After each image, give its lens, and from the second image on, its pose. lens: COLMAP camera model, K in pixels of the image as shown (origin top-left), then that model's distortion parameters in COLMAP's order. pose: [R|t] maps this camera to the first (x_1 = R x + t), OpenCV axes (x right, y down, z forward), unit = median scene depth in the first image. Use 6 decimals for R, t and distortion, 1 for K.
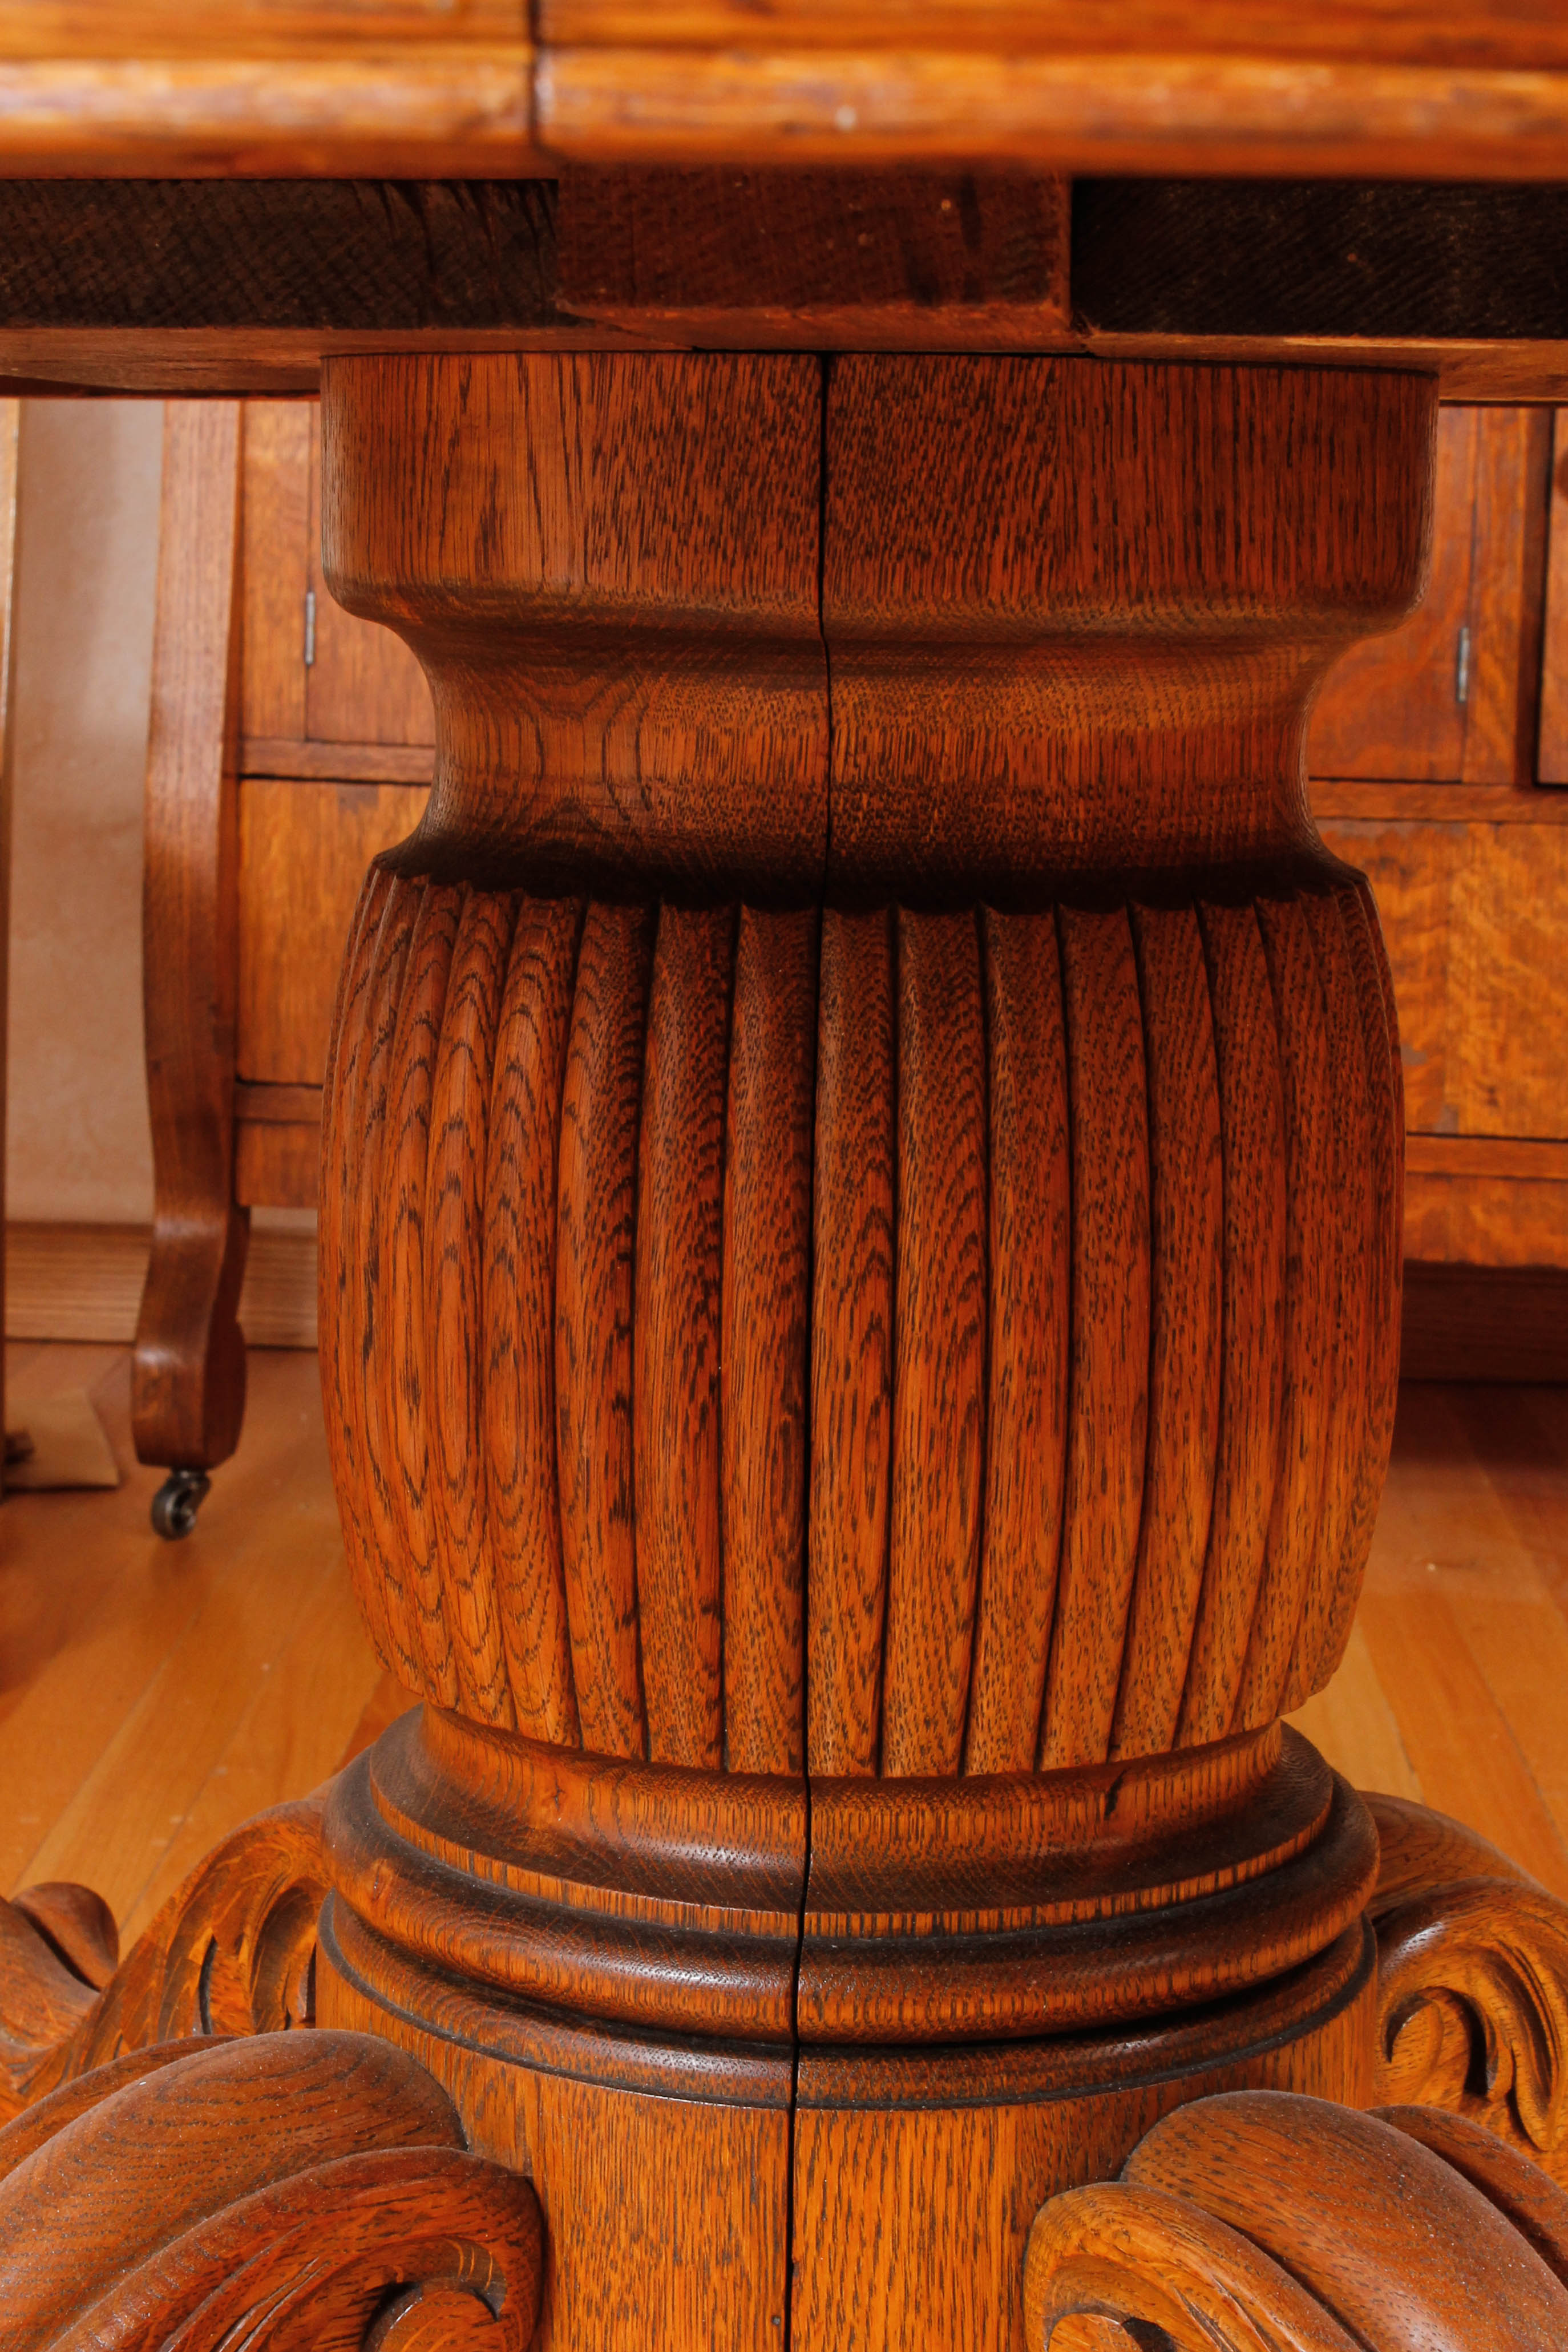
lens RADIAL K [[4487.2, 0, 719.5], [0, 4487.2, 1169.3], [0, 0, 1]] dist [0.002820, 0.000000]
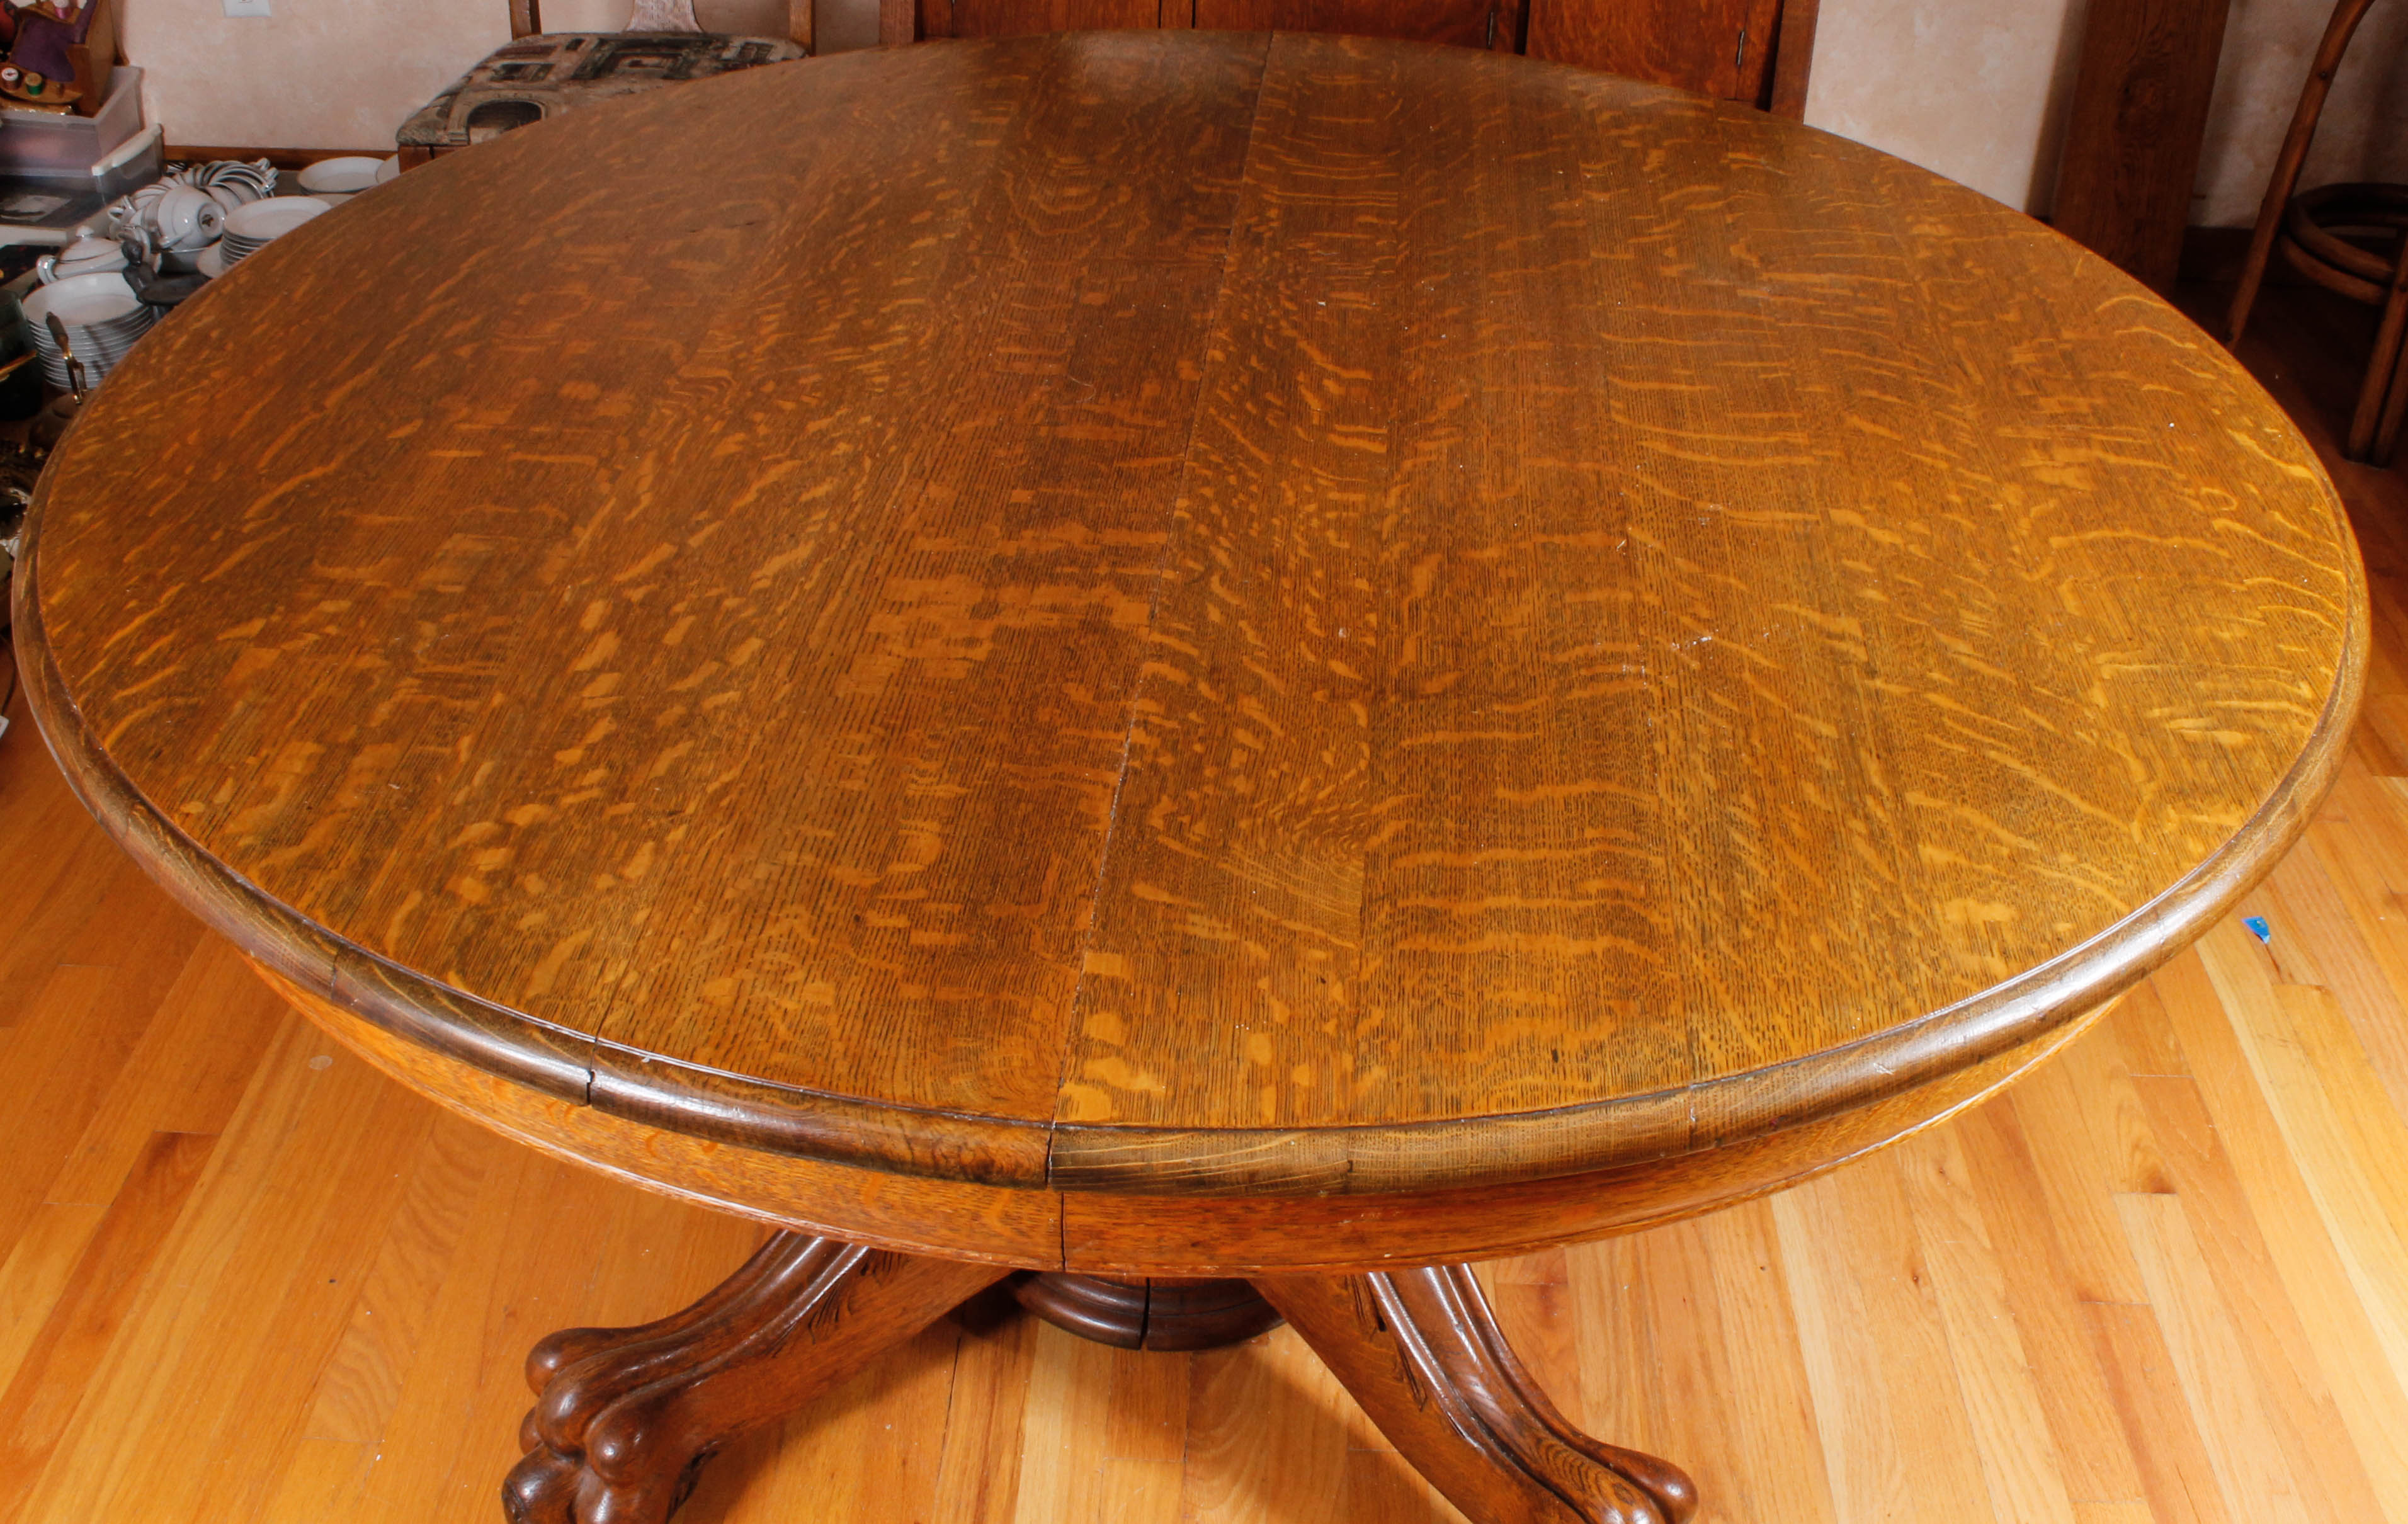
lens RADIAL K [[2503.4, 0, 1239.1], [0, 2503.4, 629.3], [0, 0, 1]] dist [-0.126334, 0.000000]
pose [[0.999645, -0.003352, 0.026439, 0.033591], [-0.007339, 0.919066, 0.394034, -0.789822], [-0.025620, -0.394089, 0.918715, -0.513652]]
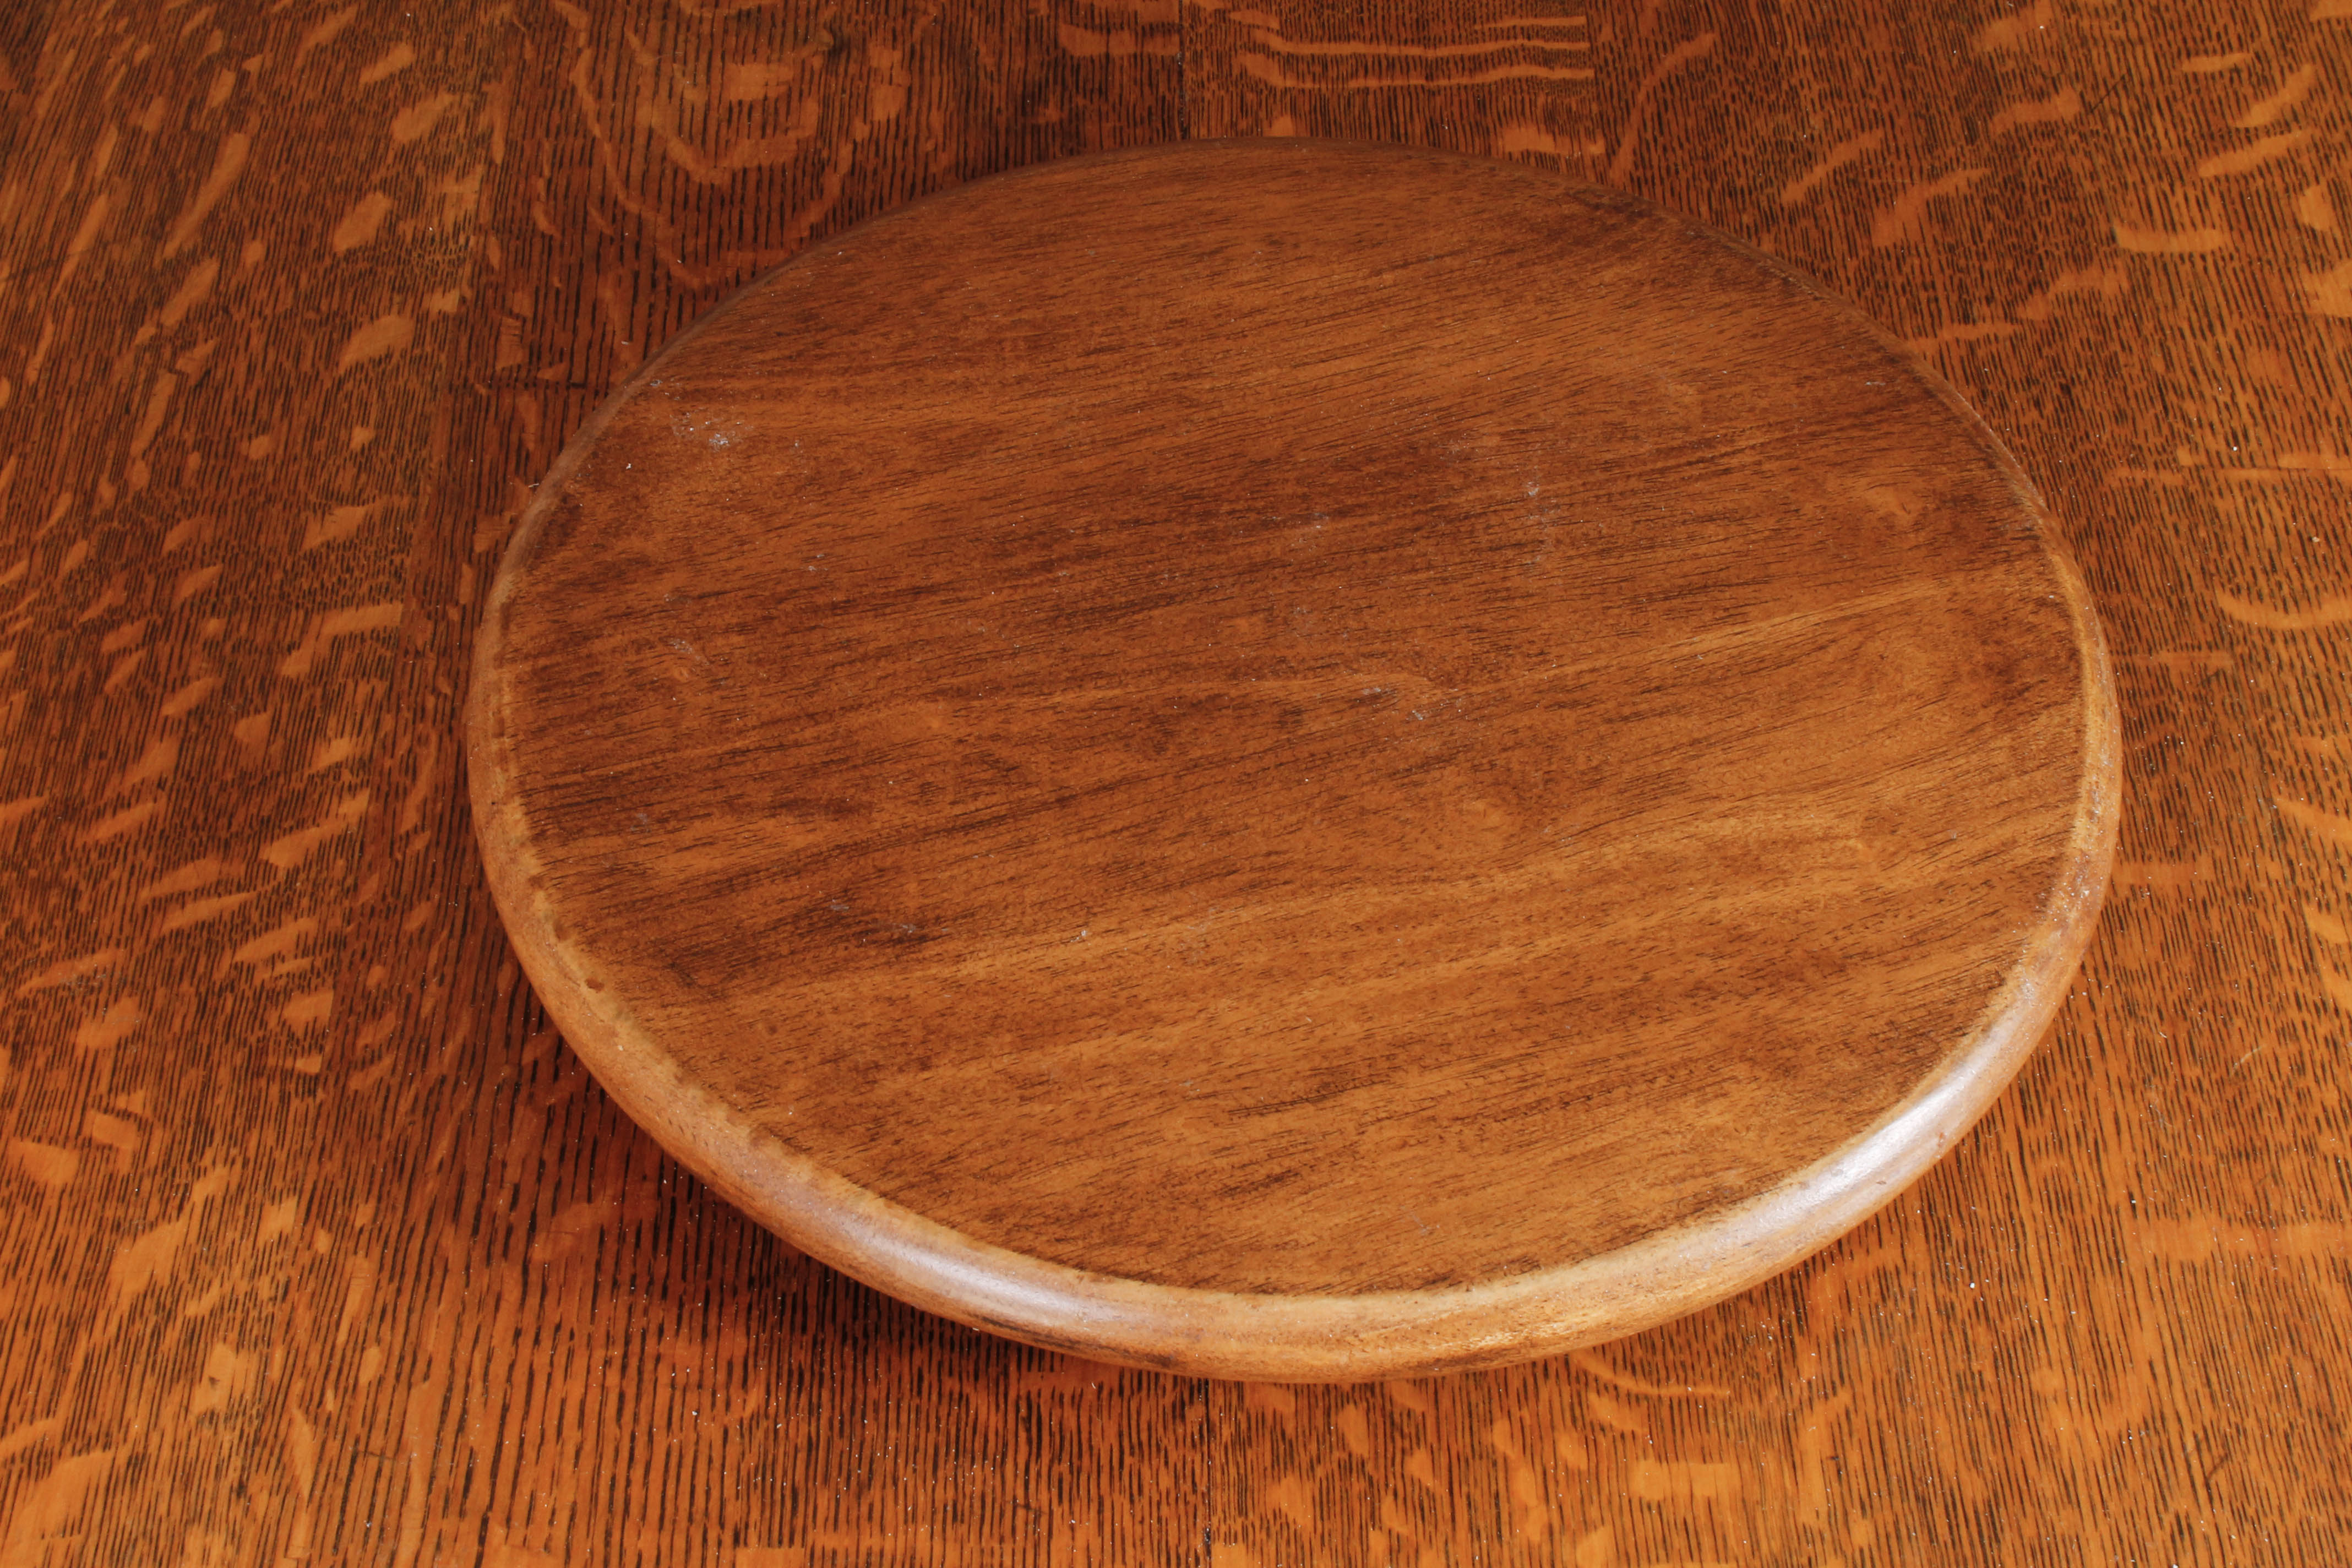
lens RADIAL K [[3643.4, 0, 1181.7], [0, 3643.4, 783.2], [0, 0, 1]] dist [-0.019602, 0.000000]
pose [[0.993660, -0.082523, 0.076359, -0.014027], [0.011664, 0.751164, 0.660013, -0.891627], [-0.111824, -0.654937, 0.747364, 0.411510]]
